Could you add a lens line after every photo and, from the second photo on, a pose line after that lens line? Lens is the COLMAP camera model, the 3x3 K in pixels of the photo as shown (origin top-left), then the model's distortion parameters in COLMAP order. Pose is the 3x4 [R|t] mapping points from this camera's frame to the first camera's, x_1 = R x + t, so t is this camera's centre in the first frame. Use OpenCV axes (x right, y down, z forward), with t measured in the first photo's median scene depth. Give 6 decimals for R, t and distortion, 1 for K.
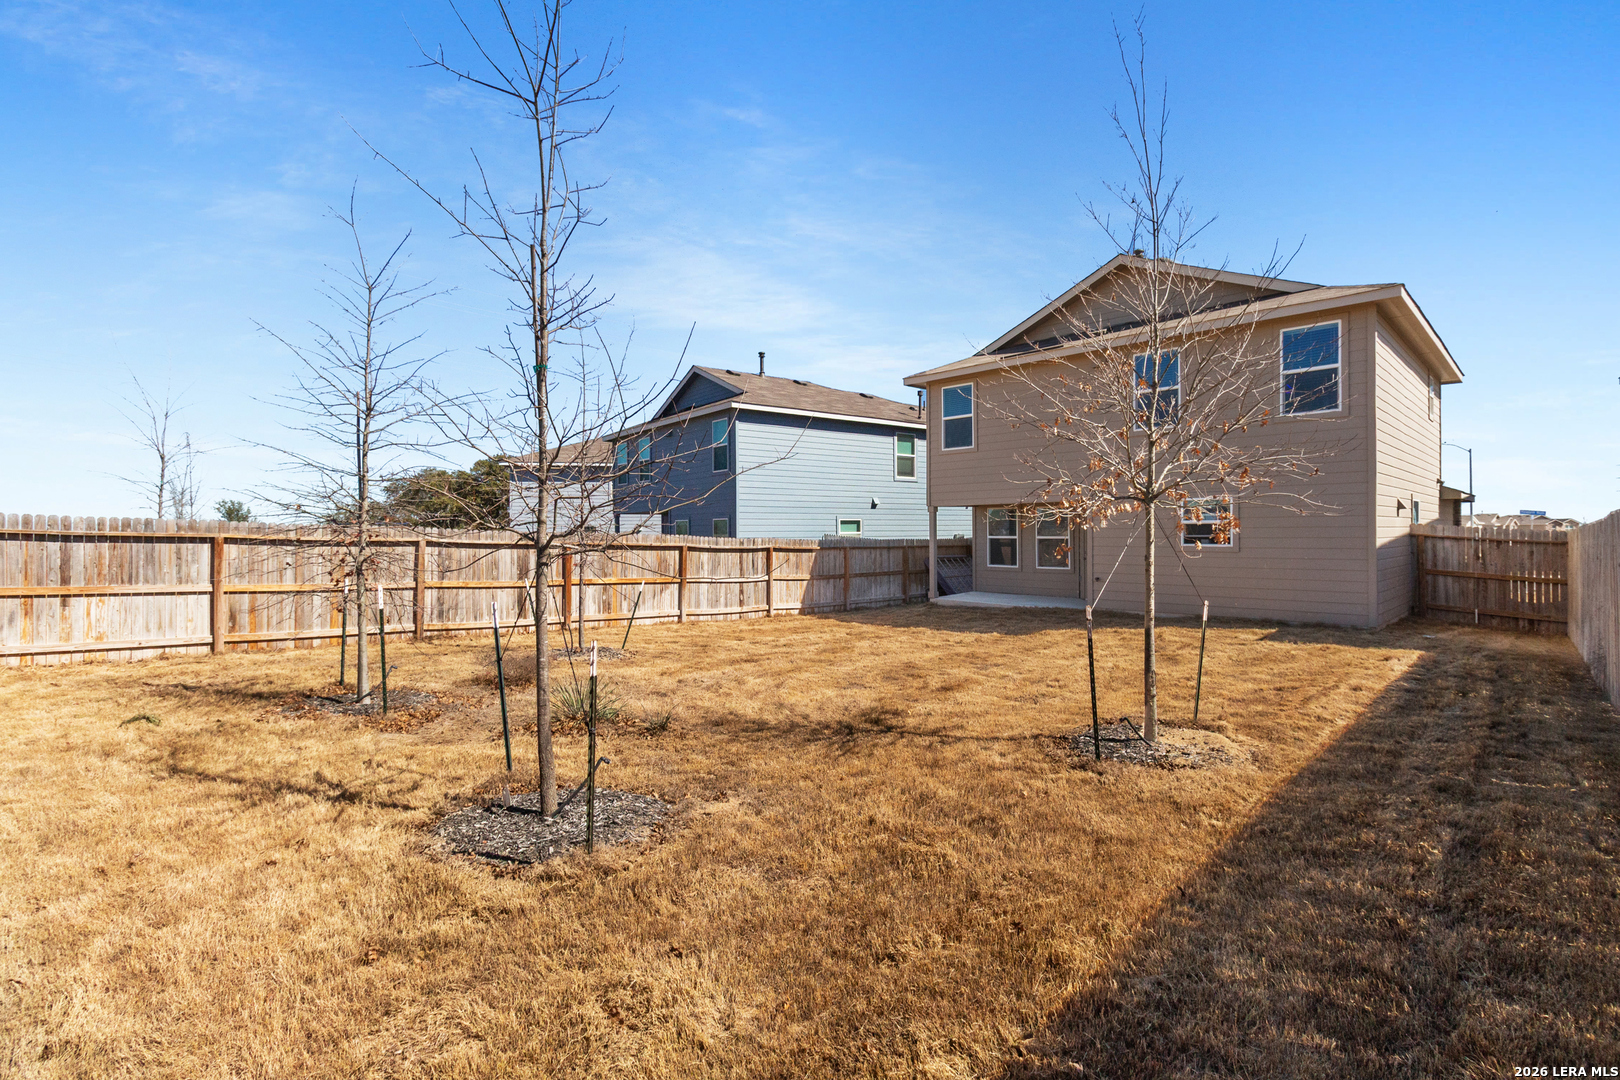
lens RADIAL K [[759.5, 0, 810.0], [0, 759.5, 539.6], [0, 0, 1]] dist [0.002614, 0.000094]
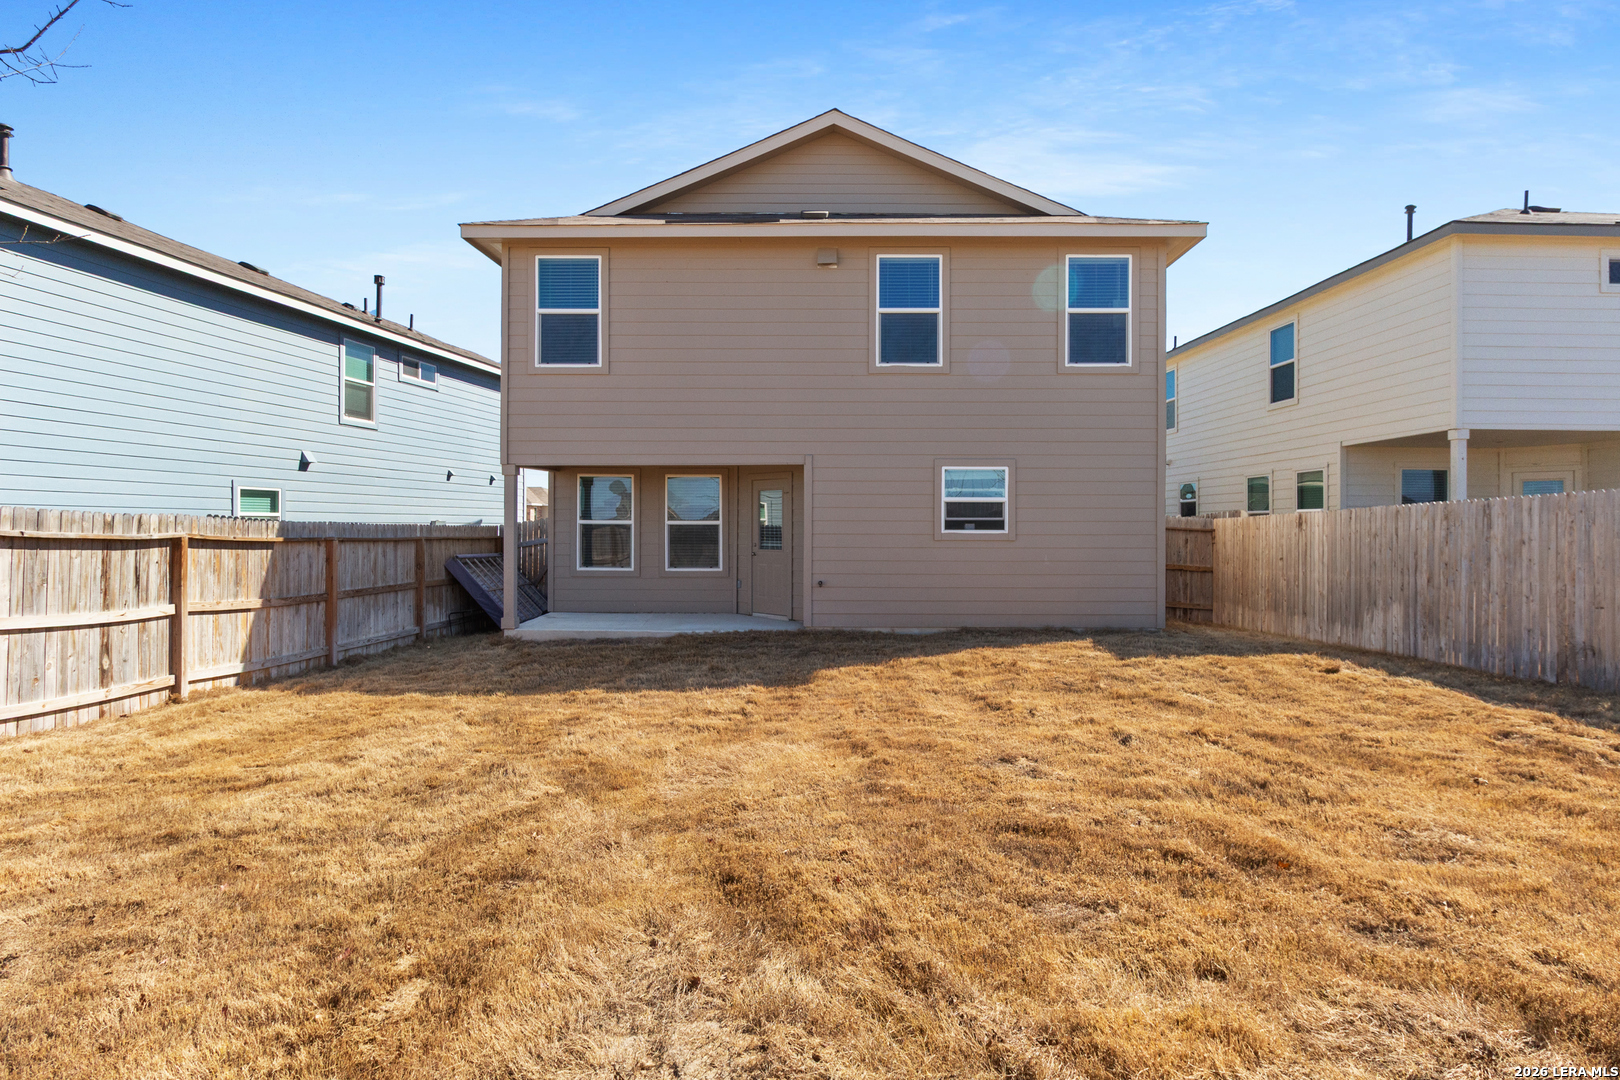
lens RADIAL K [[895.3, 0, 810.9], [0, 895.3, 528.9], [0, 0, 1]] dist [-0.003395, -0.000465]
pose [[0.703301, 0.007690, 0.710851, -0.151767], [0.000698, 0.999934, -0.011508, 0.011107], [-0.710892, 0.008590, 0.703248, 0.383853]]
